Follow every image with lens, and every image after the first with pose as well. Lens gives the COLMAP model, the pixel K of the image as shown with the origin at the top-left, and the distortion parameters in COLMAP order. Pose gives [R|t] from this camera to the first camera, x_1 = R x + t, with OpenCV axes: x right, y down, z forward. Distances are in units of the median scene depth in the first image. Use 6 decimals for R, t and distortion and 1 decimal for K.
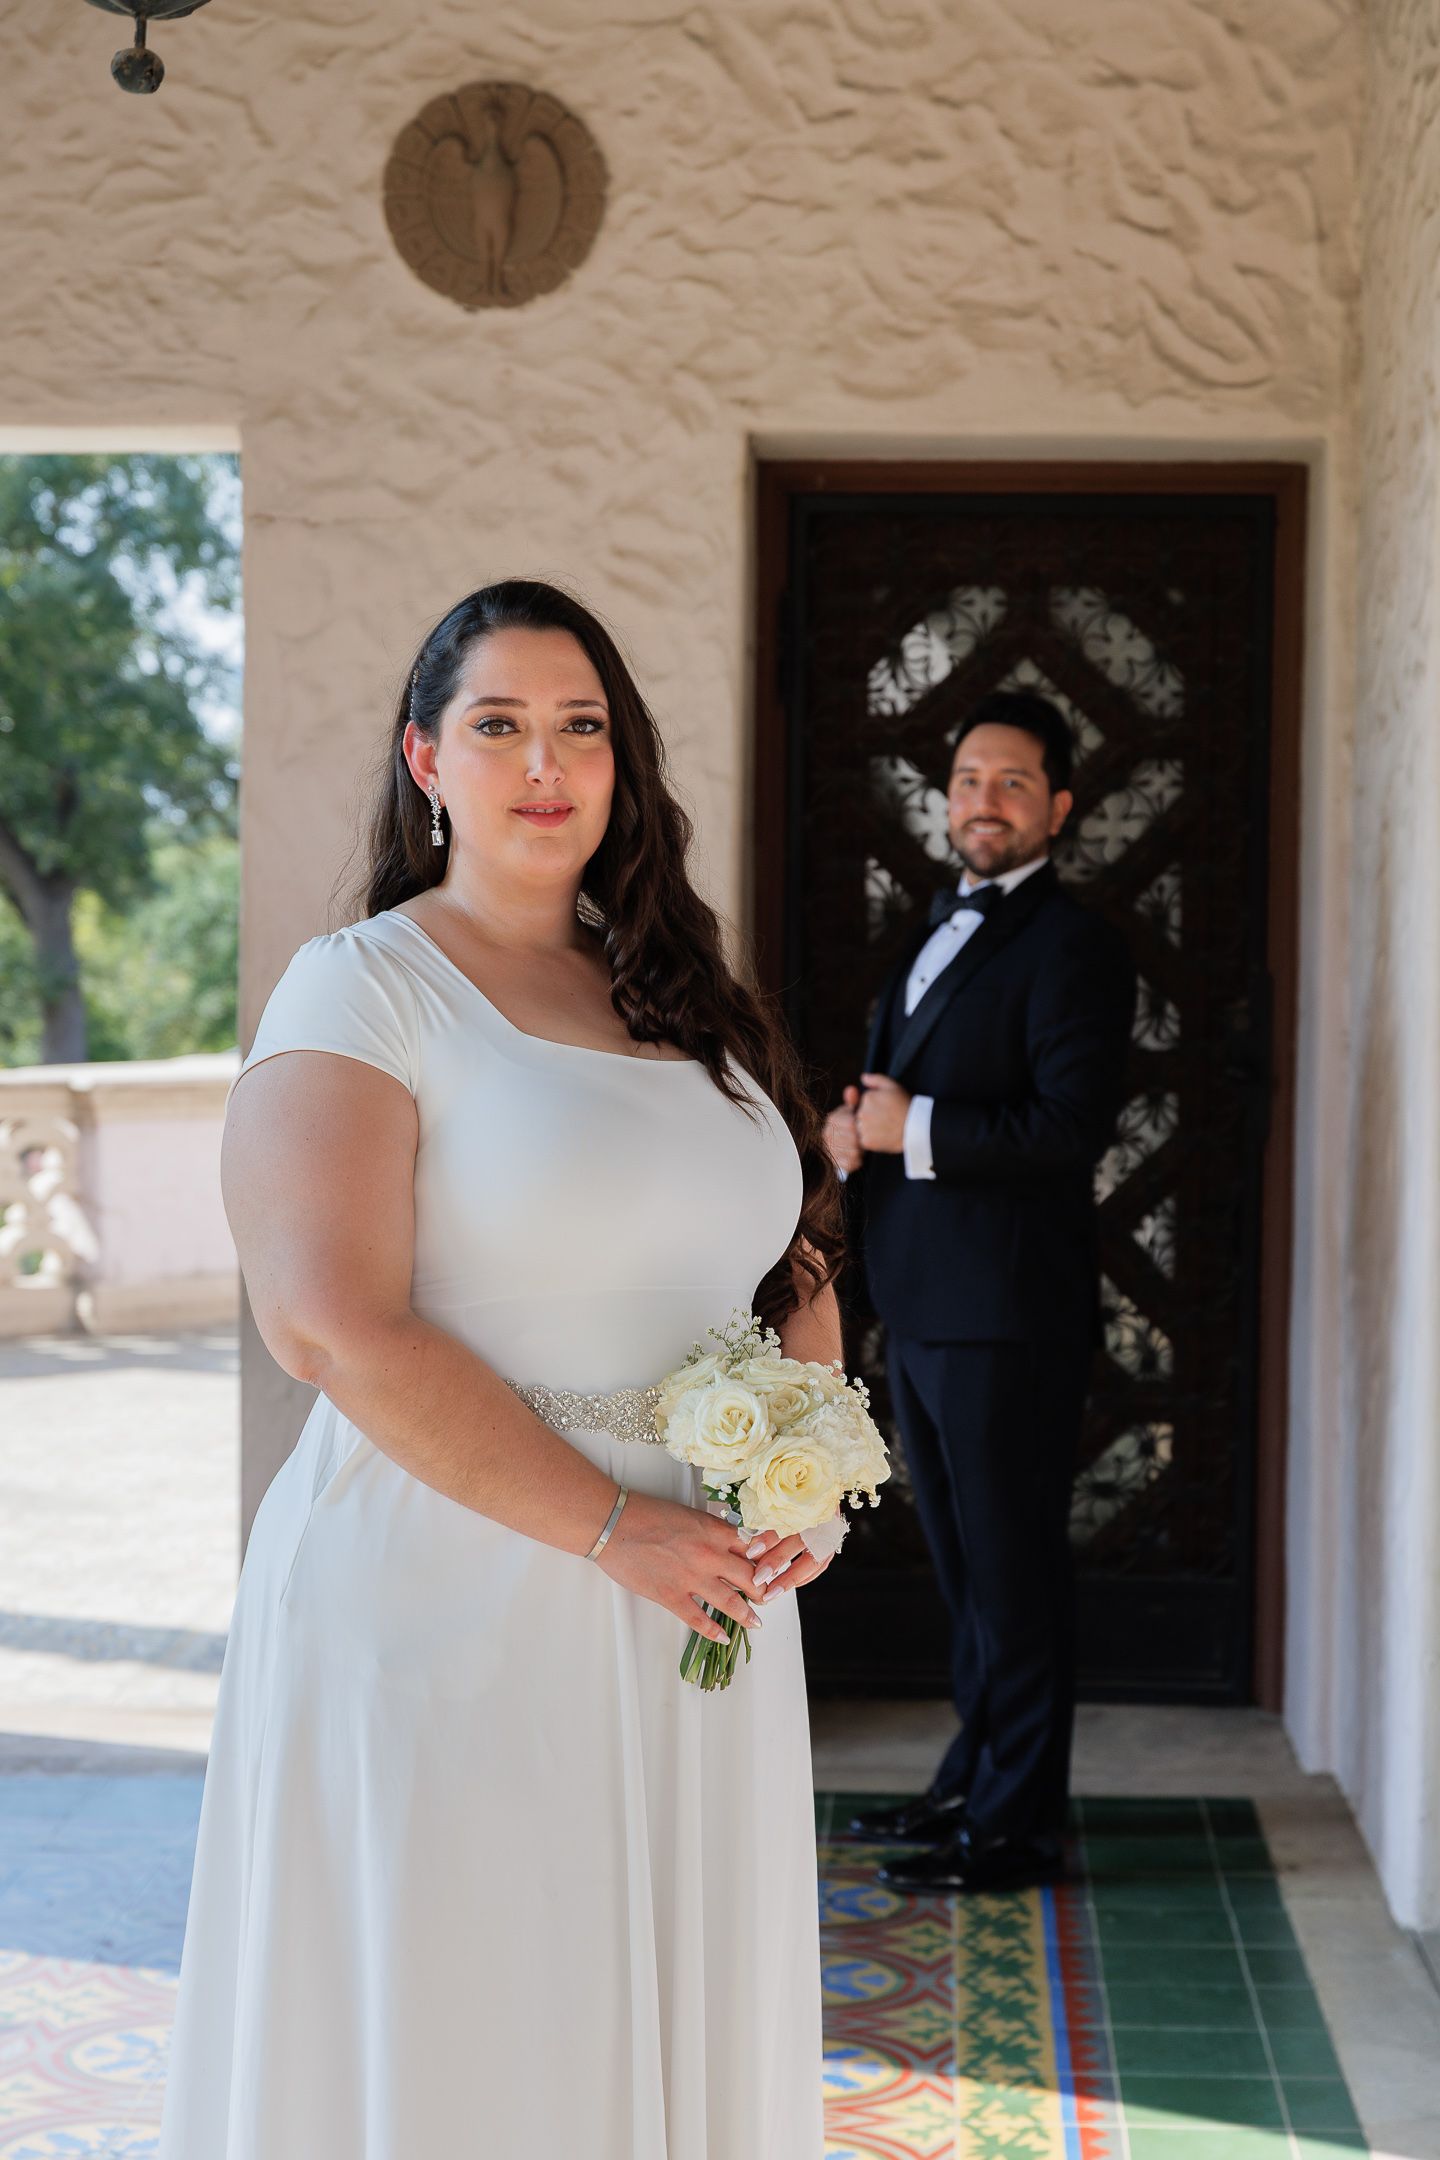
lens RADIAL K [[3998.3, 0, 720.0], [0, 3998.3, 1080.0], [0, 0, 1]] dist [0.008311, 0.113655]
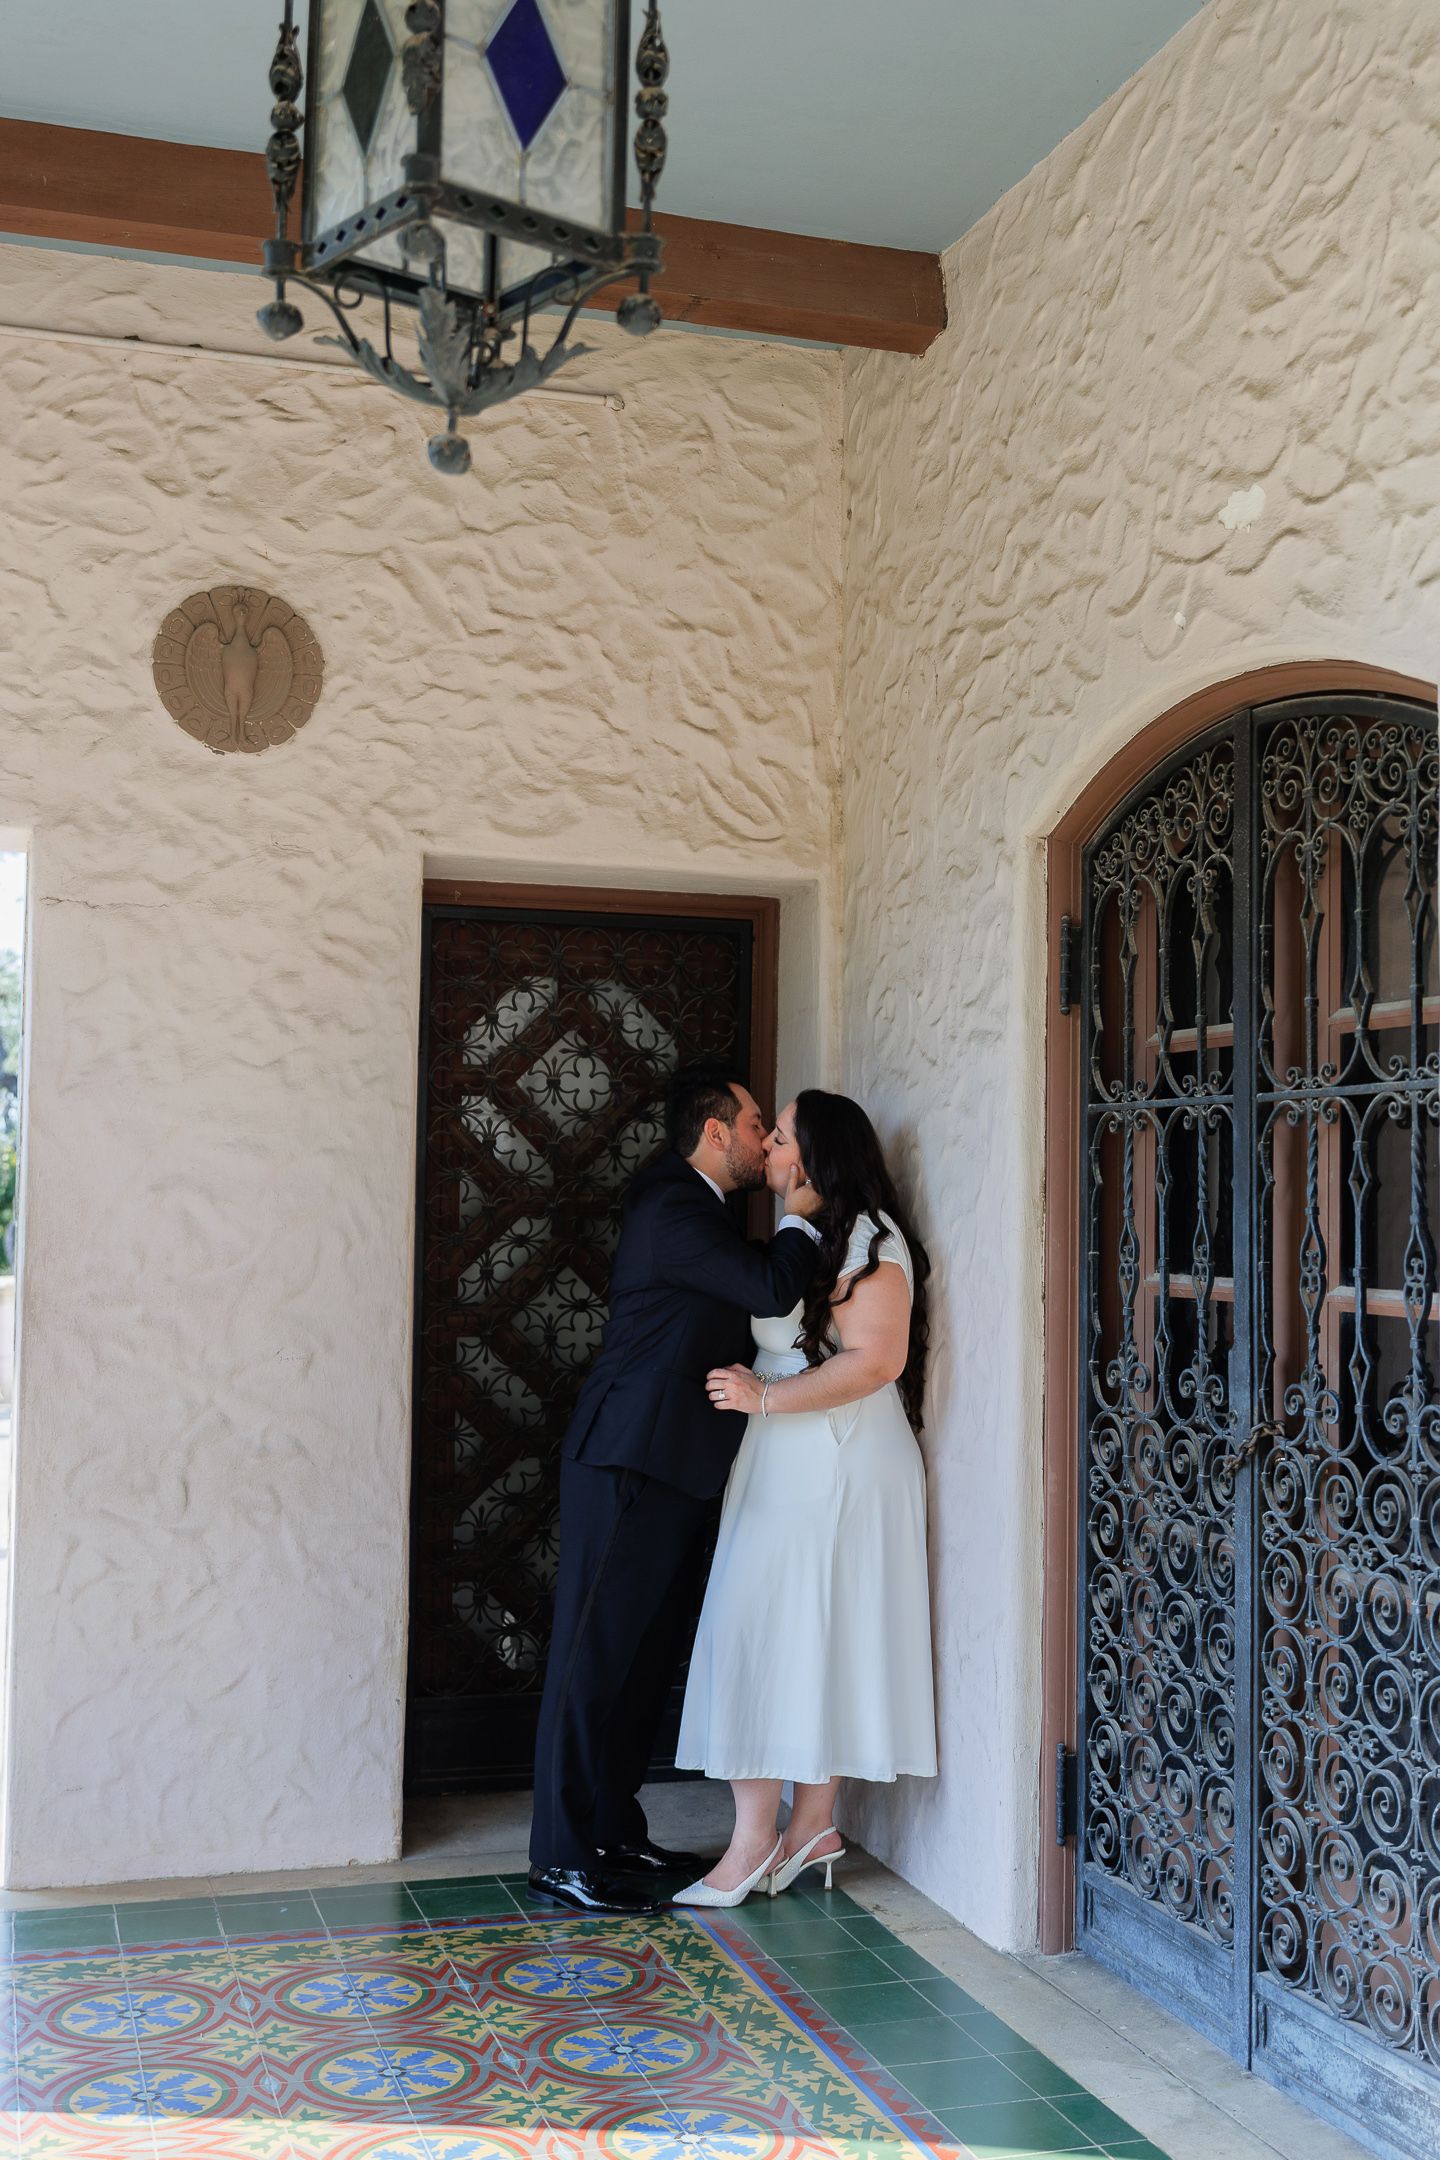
lens RADIAL K [[2370.6, 0, 720.0], [0, 2370.6, 1080.0], [0, 0, 1]] dist [0.001214, 0.002167]
pose [[0.938112, 0.021589, 0.345660, -0.176449], [0.011340, 0.995605, -0.092961, -0.009186], [-0.346147, 0.091128, 0.933744, 0.218763]]
